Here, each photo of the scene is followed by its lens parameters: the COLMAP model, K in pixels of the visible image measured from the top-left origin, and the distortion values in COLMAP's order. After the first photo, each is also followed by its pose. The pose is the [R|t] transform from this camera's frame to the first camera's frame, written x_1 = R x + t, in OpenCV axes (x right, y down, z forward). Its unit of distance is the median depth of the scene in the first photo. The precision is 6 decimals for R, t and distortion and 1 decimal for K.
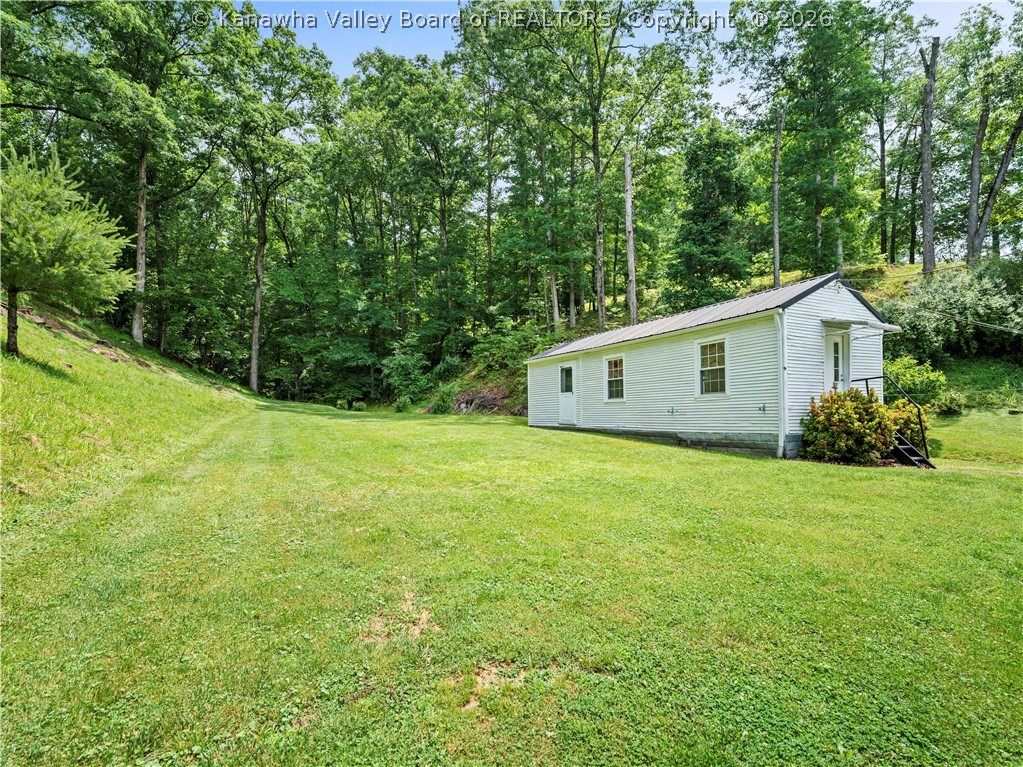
lens RADIAL K [[471.8, 0, 517.5], [0, 471.8, 387.1], [0, 0, 1]] dist [-0.000181, -0.015533]
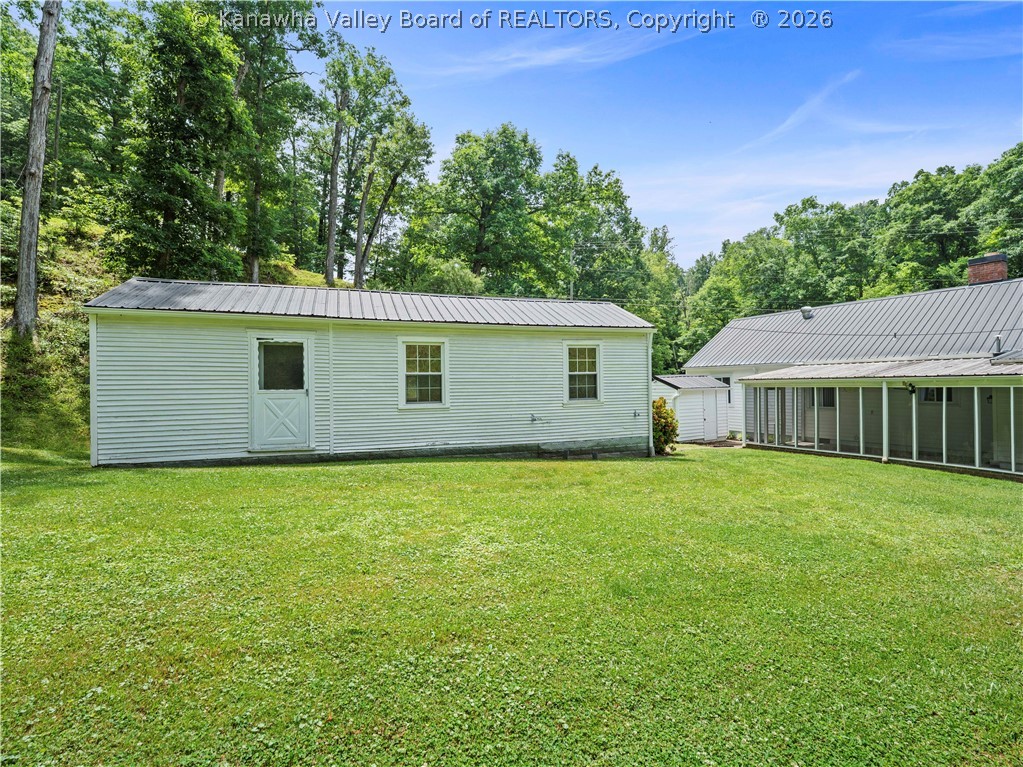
lens RADIAL K [[471.8, 0, 517.5], [0, 471.8, 387.1], [0, 0, 1]] dist [-0.000181, -0.015533]
pose [[0.142486, 0.080579, 0.986511, -0.537717], [-0.019324, 0.996717, -0.078622, 0.064292], [-0.989608, -0.007861, 0.143575, 0.960221]]
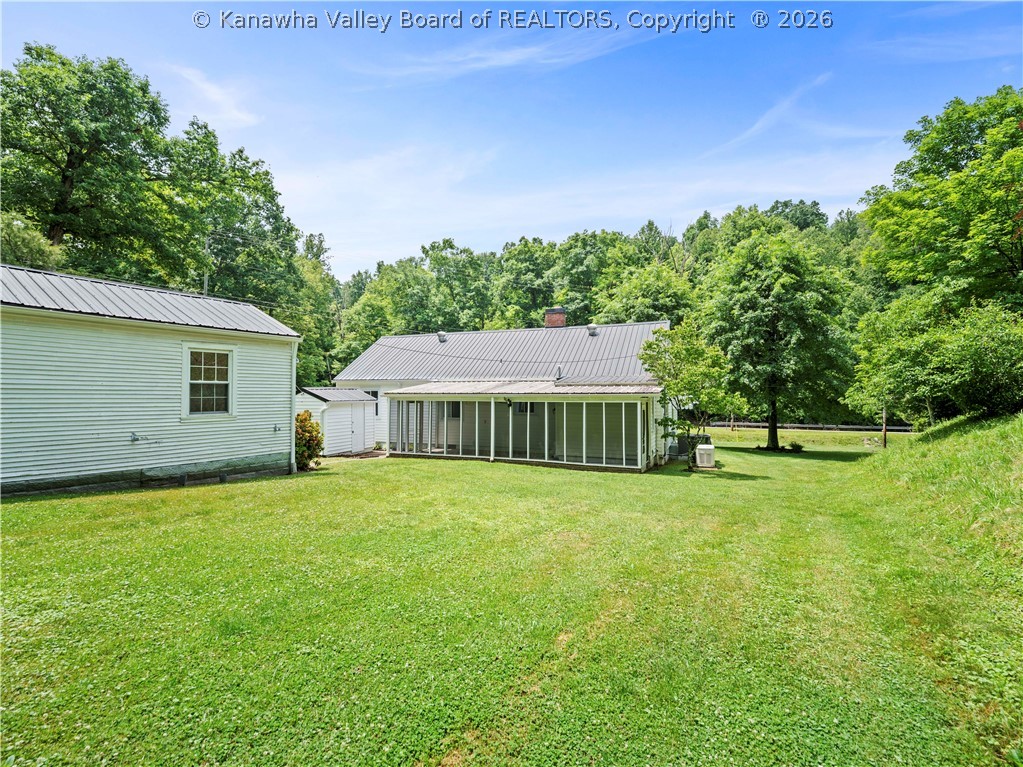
lens RADIAL K [[471.8, 0, 517.5], [0, 471.8, 387.1], [0, 0, 1]] dist [-0.000181, -0.015533]
pose [[-0.530682, 0.101056, 0.841525, -0.542482], [0.025857, 0.994335, -0.103101, 0.064378], [-0.847177, -0.032955, -0.530288, 0.947237]]
